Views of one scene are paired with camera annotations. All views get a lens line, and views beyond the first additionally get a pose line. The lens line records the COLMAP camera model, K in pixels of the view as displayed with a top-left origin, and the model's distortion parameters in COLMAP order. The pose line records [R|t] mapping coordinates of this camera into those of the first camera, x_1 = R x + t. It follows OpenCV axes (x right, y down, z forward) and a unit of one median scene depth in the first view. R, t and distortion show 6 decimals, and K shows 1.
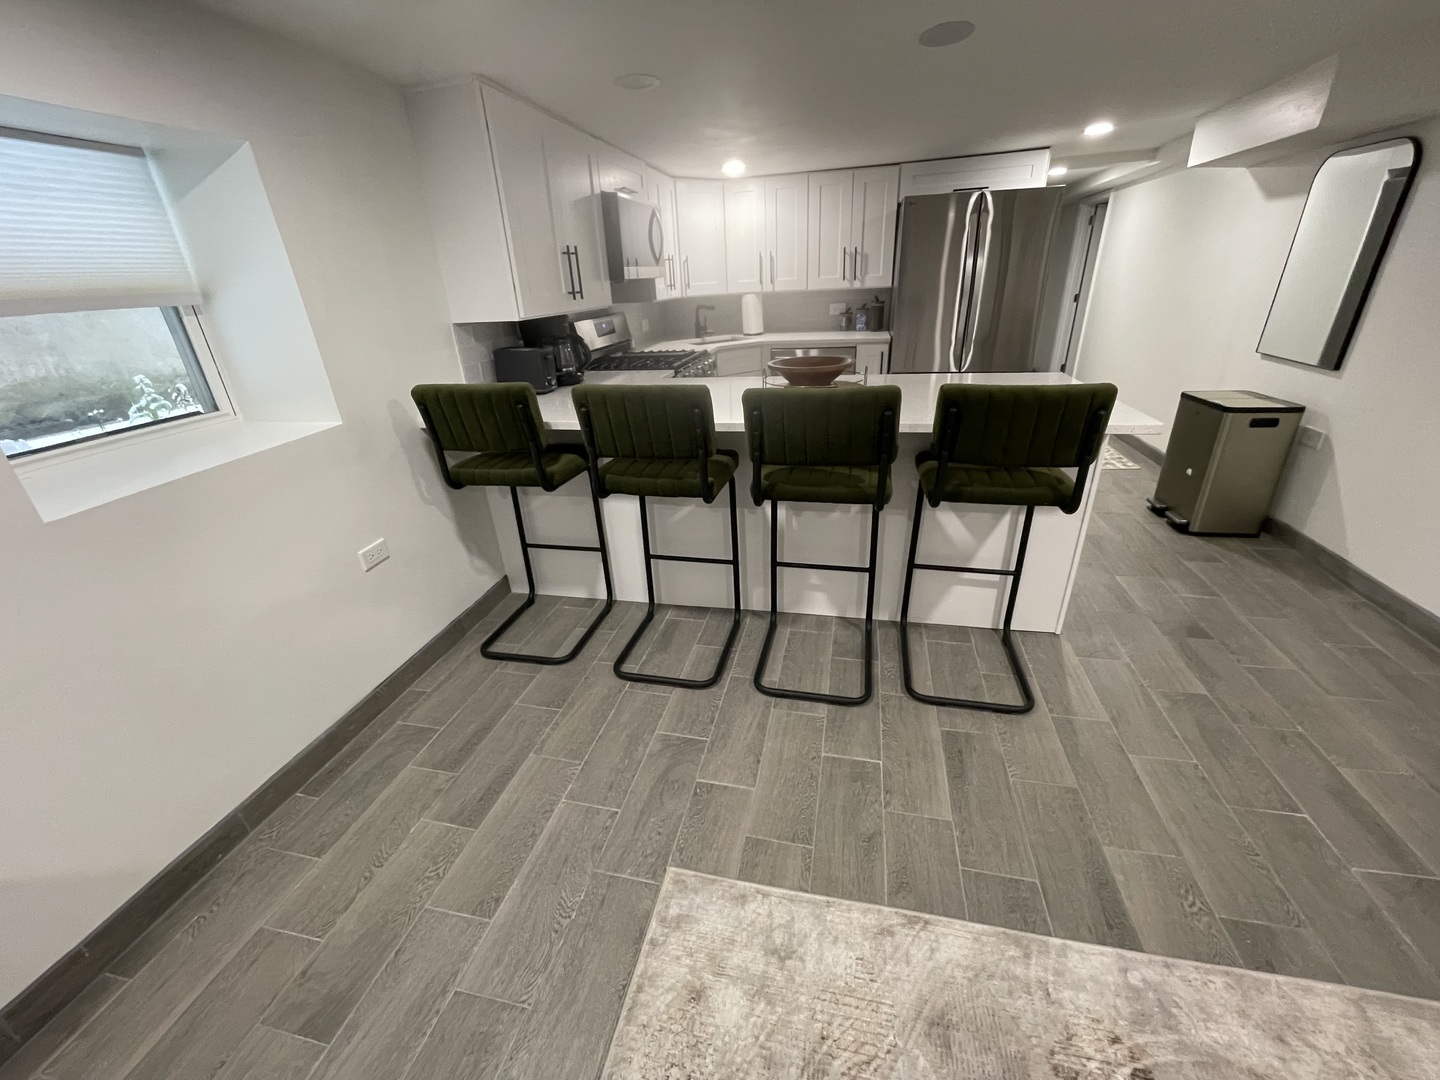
lens RADIAL K [[576.0, 0, 715.3], [0, 576.0, 540.7], [0, 0, 1]] dist [-0.006549, 0.000648]
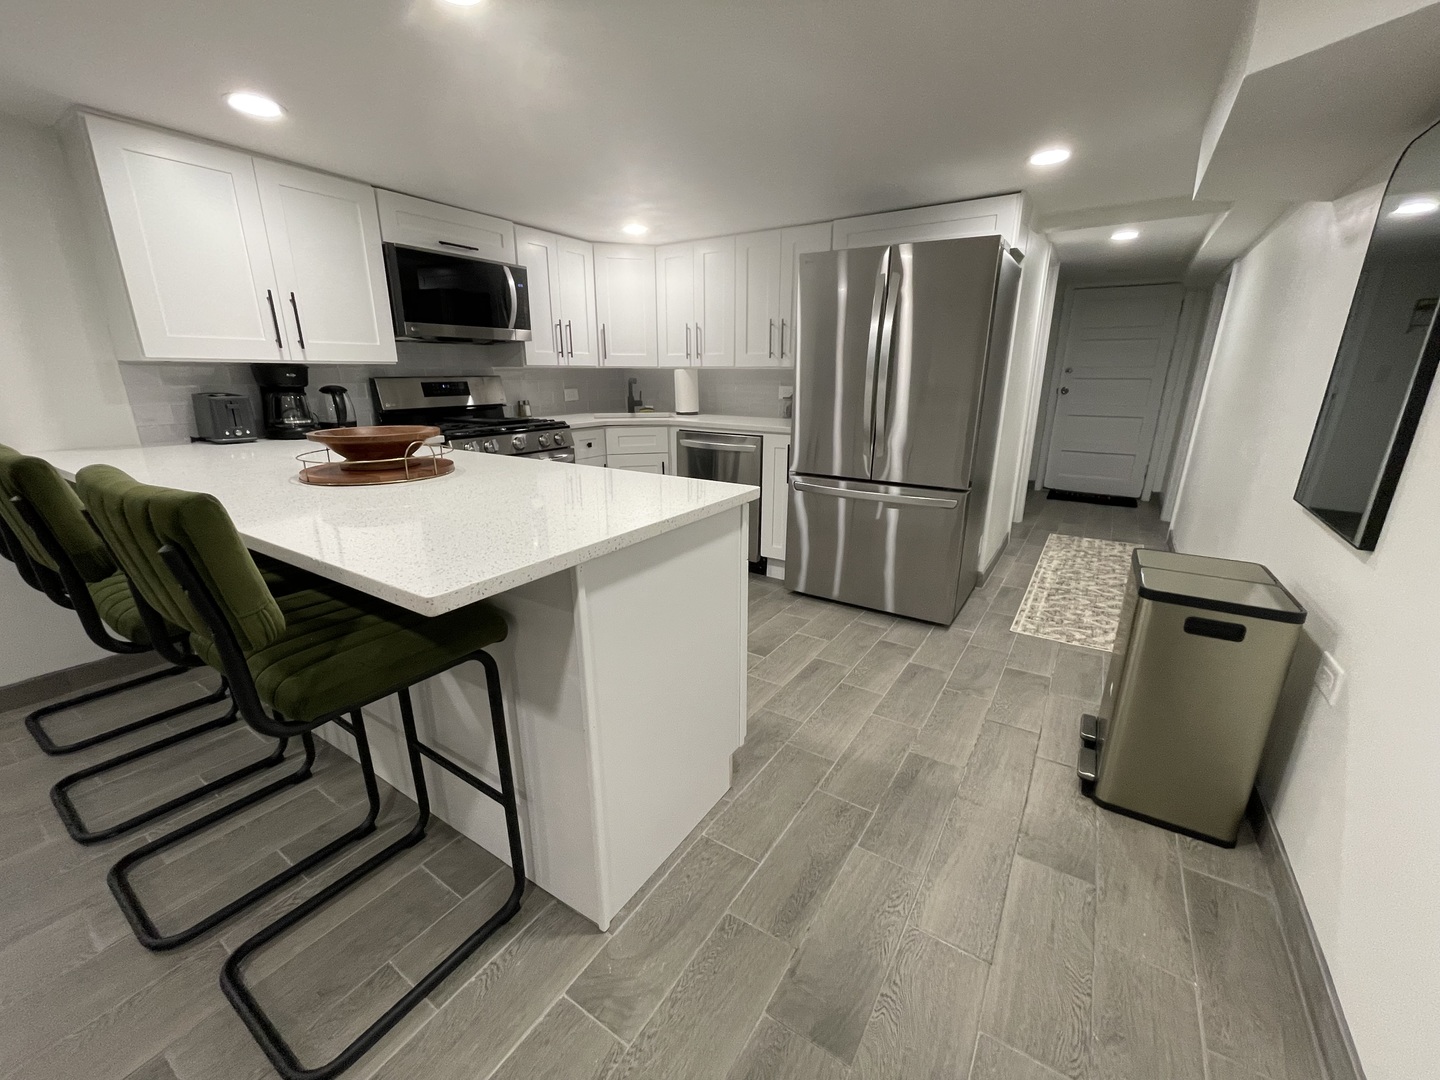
lens RADIAL K [[576.0, 0, 717.5], [0, 576.0, 540.5], [0, 0, 1]] dist [-0.006549, 0.000648]
pose [[0.937193, 0.144374, -0.317531, 0.691278], [-0.186016, 0.976938, -0.104835, -0.146270], [0.295072, 0.157316, 0.942435, 0.368320]]
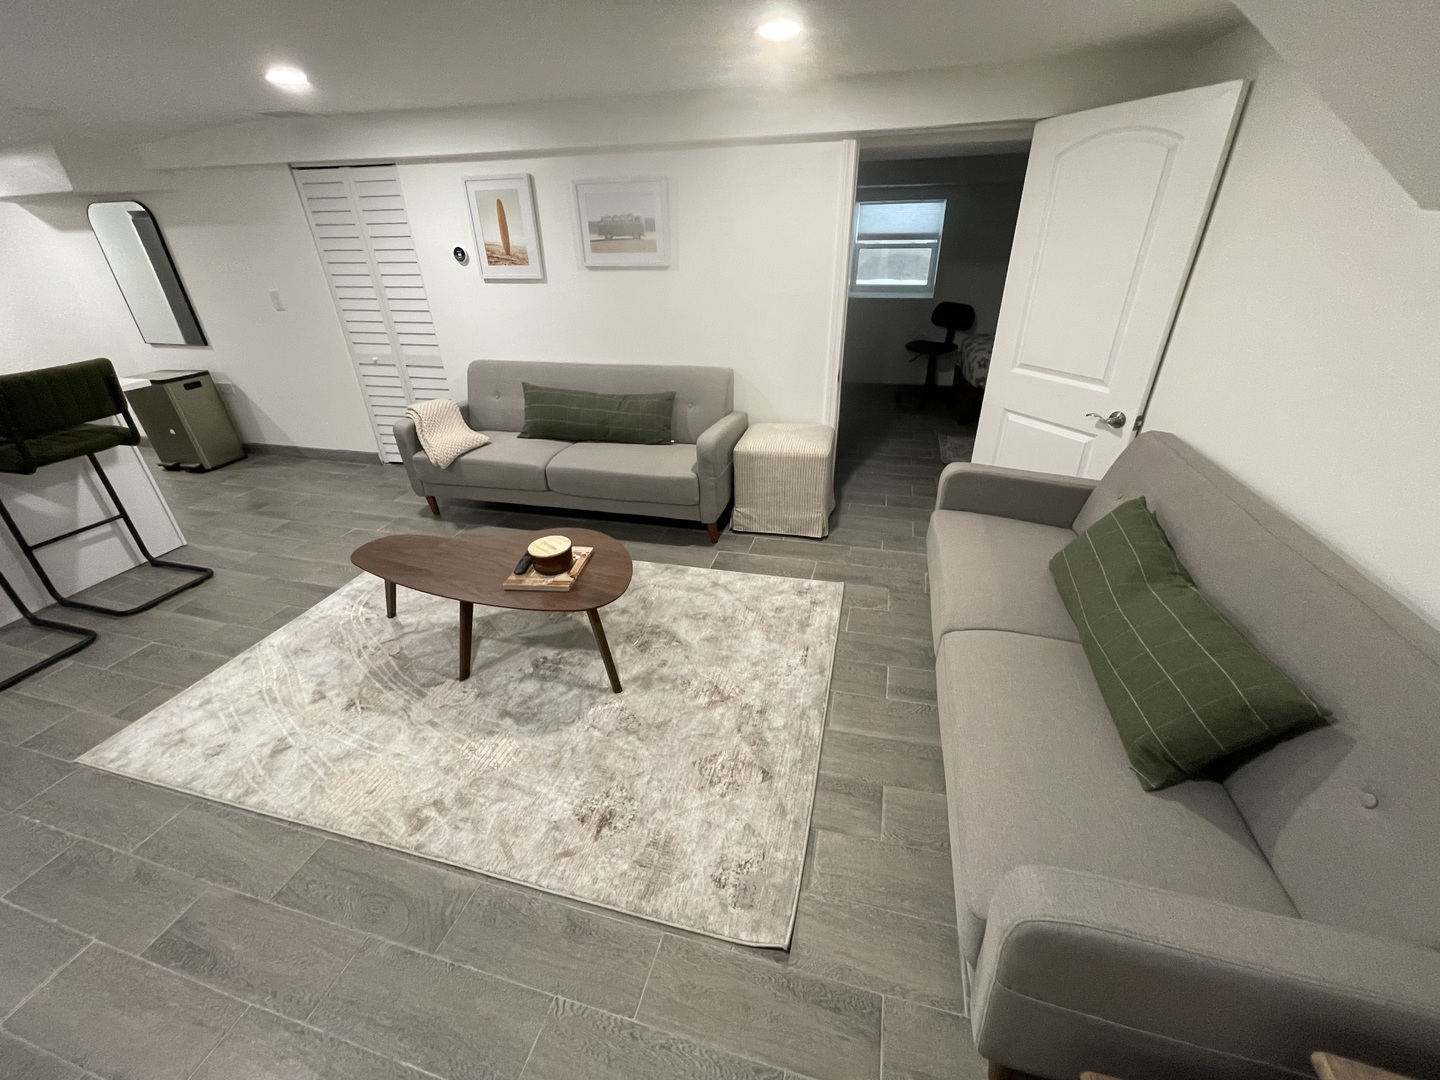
lens RADIAL K [[576.0, 0, 726.8], [0, 576.0, 543.1], [0, 0, 1]] dist [-0.006549, 0.000648]
pose [[0.029839, -0.434897, 0.899986, -0.515694], [0.441595, 0.813488, 0.378458, 0.176988], [-0.896718, 0.386137, 0.216322, -0.406262]]
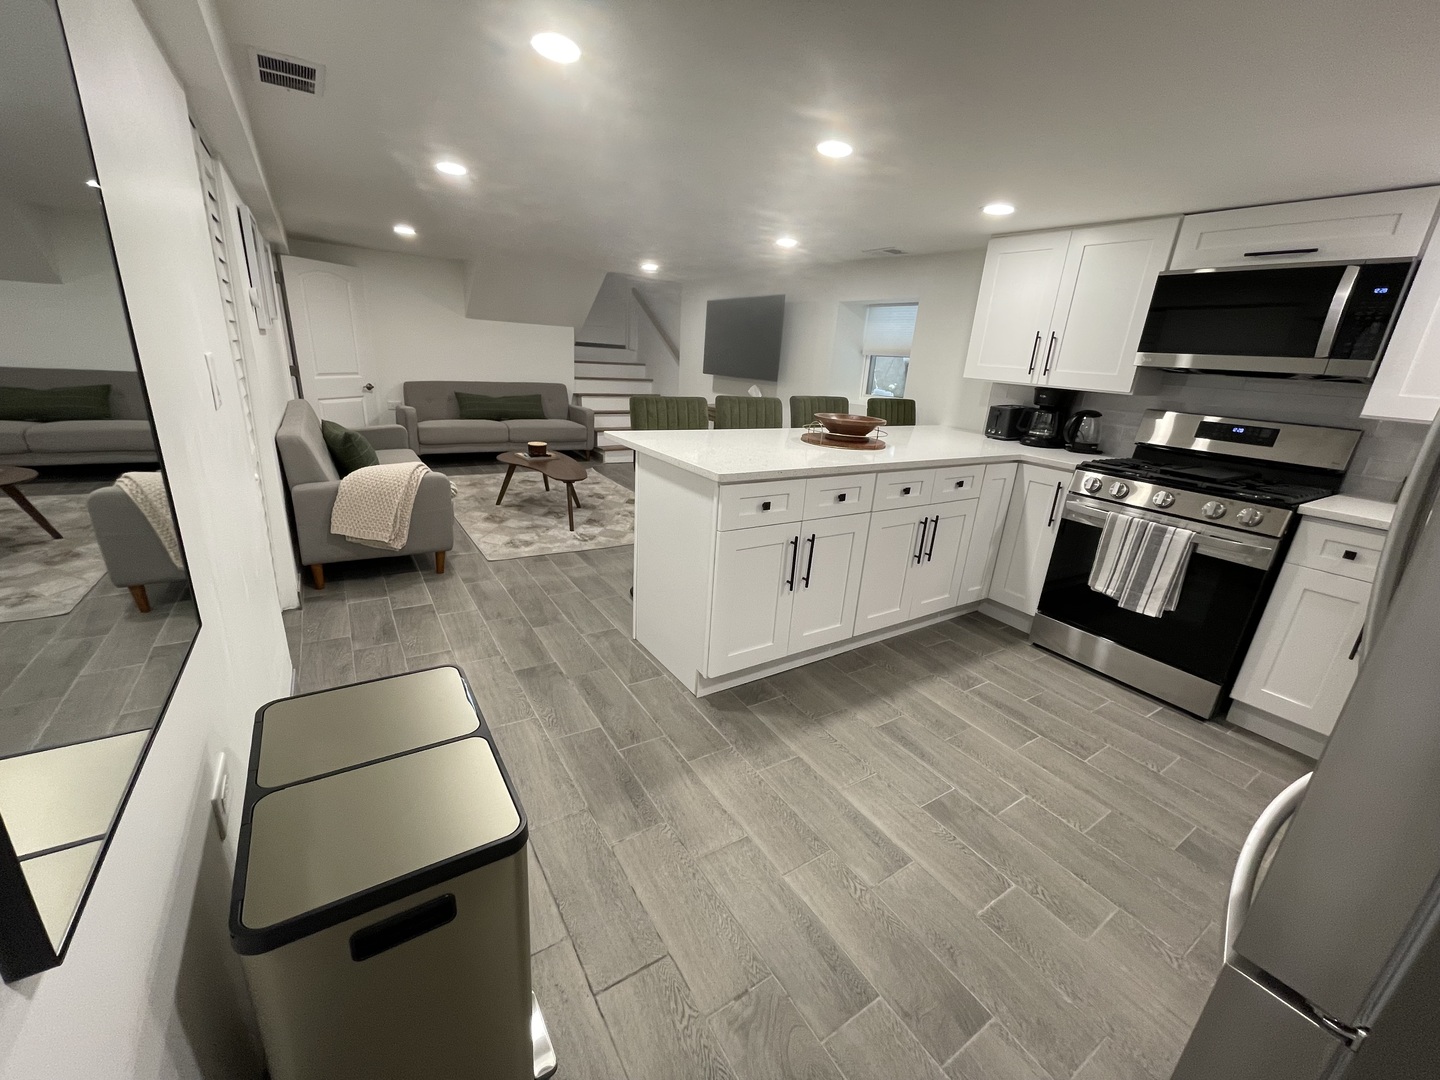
lens RADIAL K [[576.0, 0, 723.1], [0, 576.0, 549.9], [0, 0, 1]] dist [-0.006549, 0.000648]
pose [[-0.688532, 0.232597, -0.686893, 1.046039], [-0.331133, 0.741834, 0.583124, -0.617361], [0.645194, 0.628952, -0.433756, 1.287020]]
